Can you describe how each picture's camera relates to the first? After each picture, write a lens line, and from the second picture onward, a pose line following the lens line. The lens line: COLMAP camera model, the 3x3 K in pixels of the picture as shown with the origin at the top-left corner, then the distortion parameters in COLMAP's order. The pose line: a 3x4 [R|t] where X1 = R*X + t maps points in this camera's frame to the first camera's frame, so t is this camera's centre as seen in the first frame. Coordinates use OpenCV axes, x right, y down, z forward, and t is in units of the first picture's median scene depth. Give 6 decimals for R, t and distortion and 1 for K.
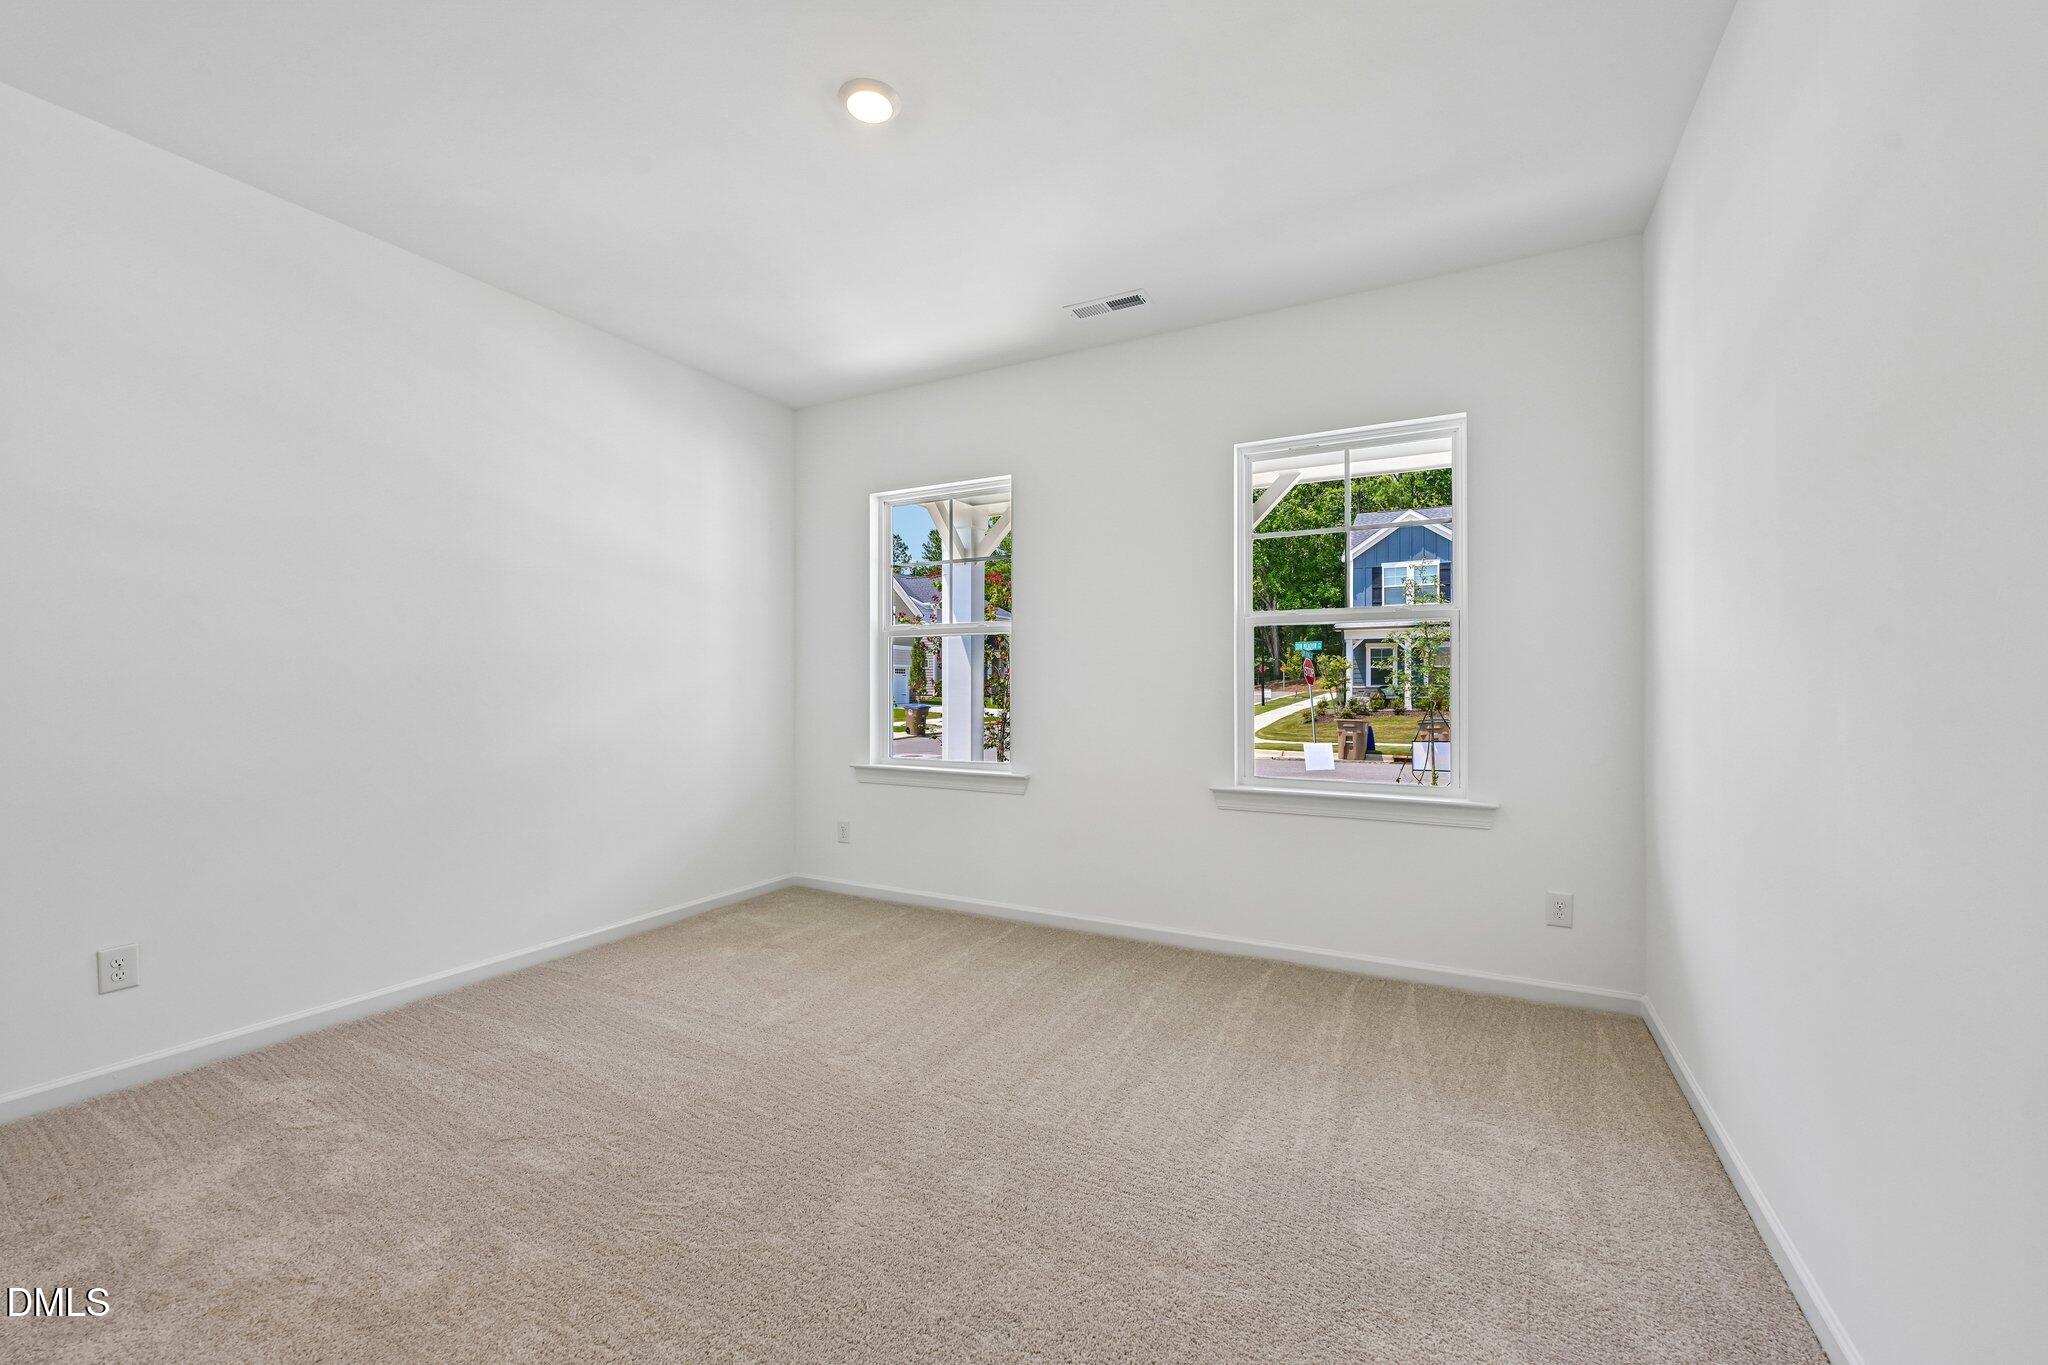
lens RADIAL K [[816.8, 0, 1037.1], [0, 816.8, 696.1], [0, 0, 1]] dist [0.008739, 0.000628]
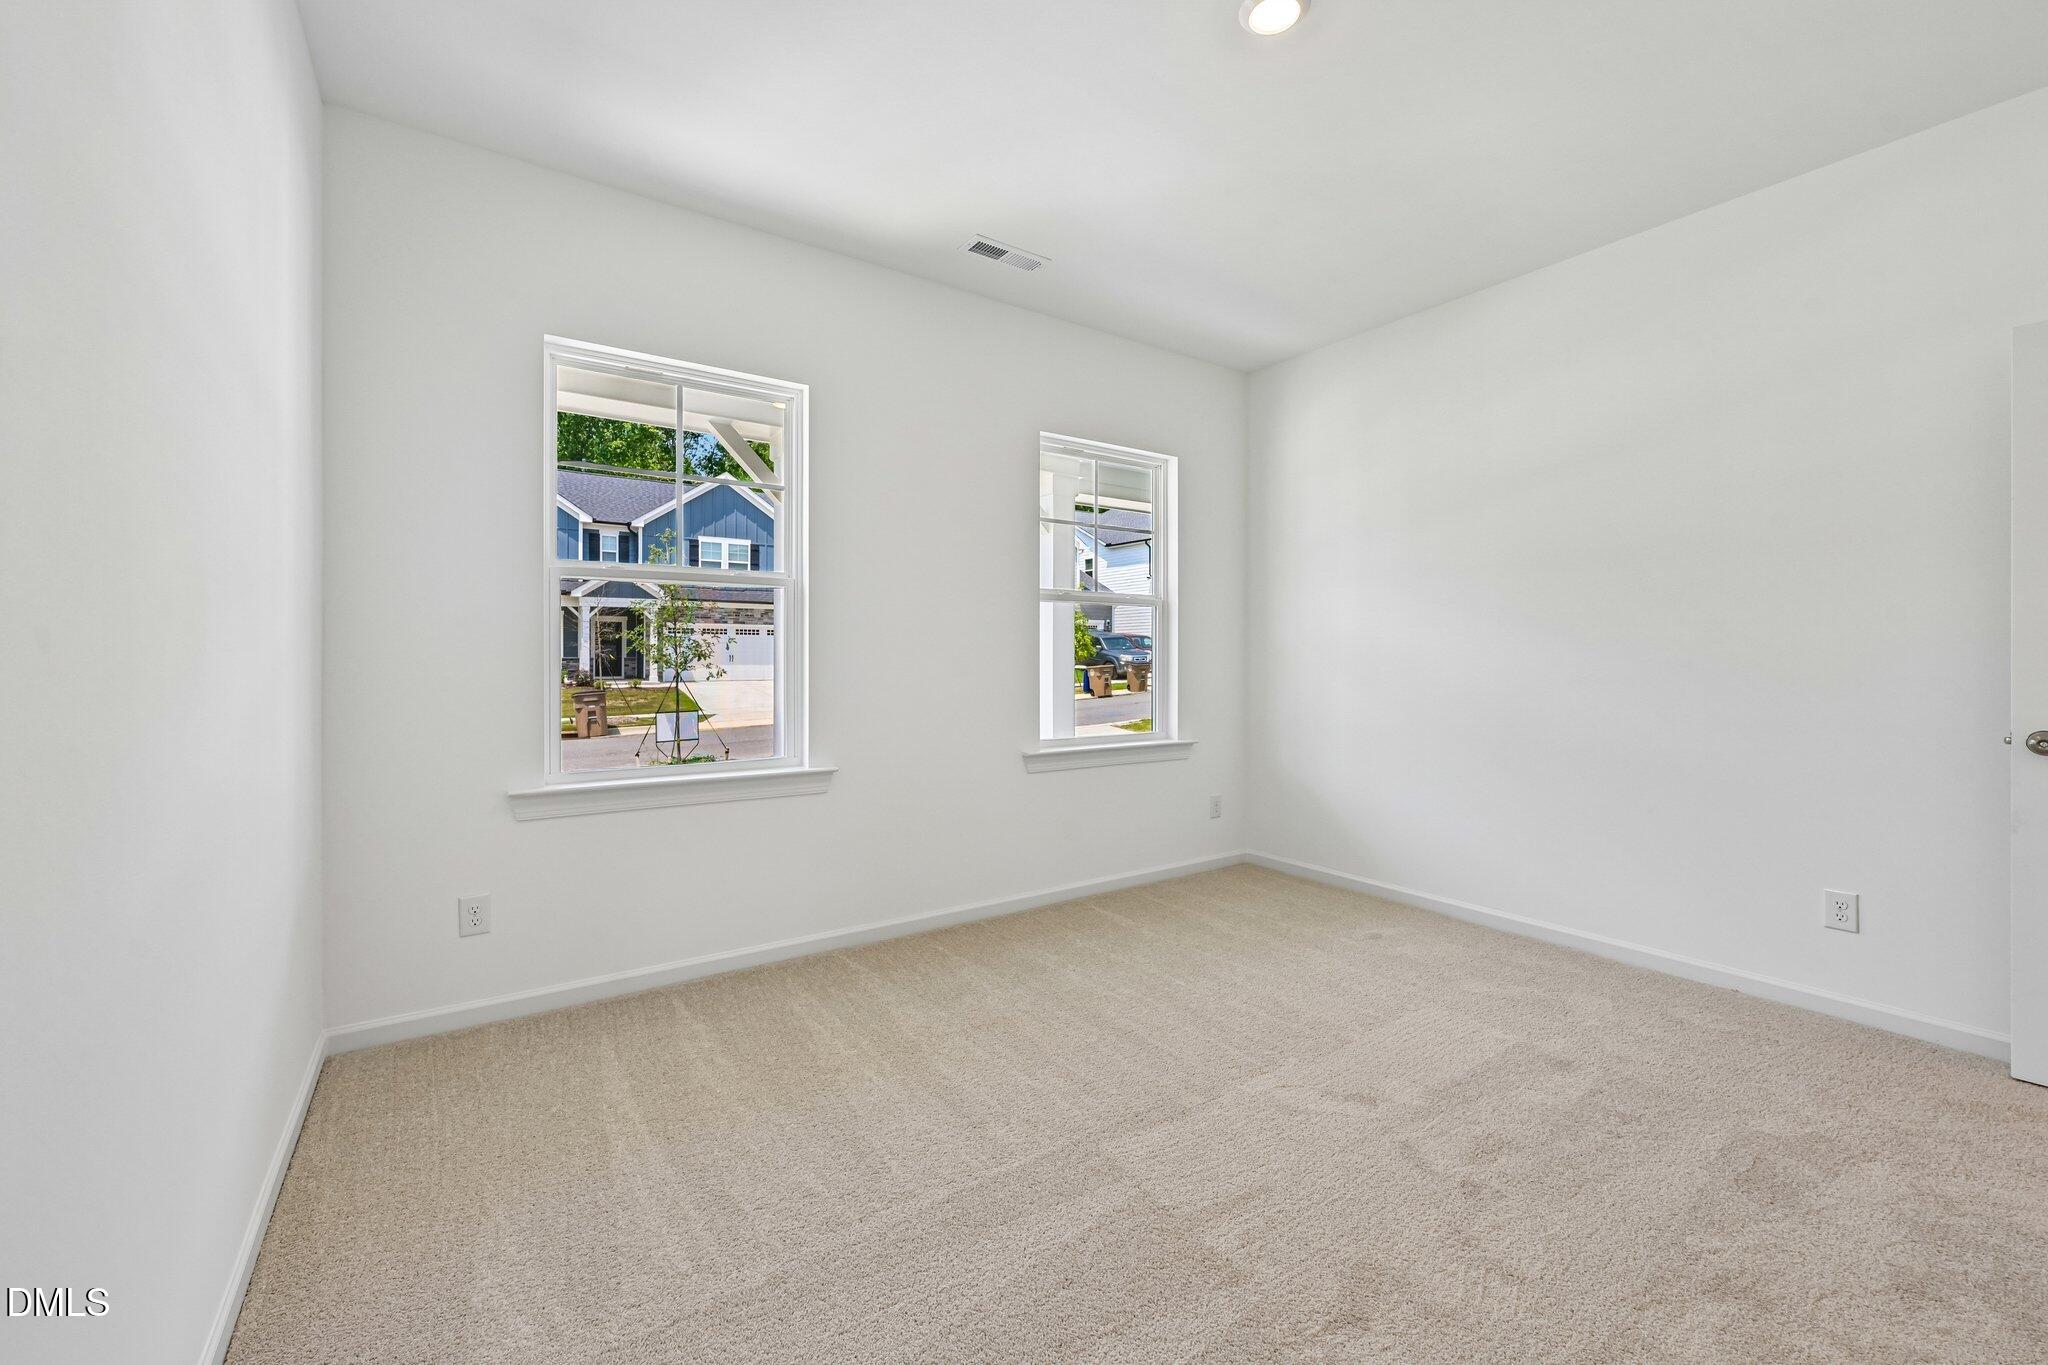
lens RADIAL K [[816.8, 0, 1018.6], [0, 816.8, 681.8], [0, 0, 1]] dist [0.008739, 0.000628]
pose [[0.470001, -0.027392, 0.882241, -0.649151], [0.010058, 0.999620, 0.025678, -0.007032], [-0.882608, -0.003195, 0.470098, 0.470847]]
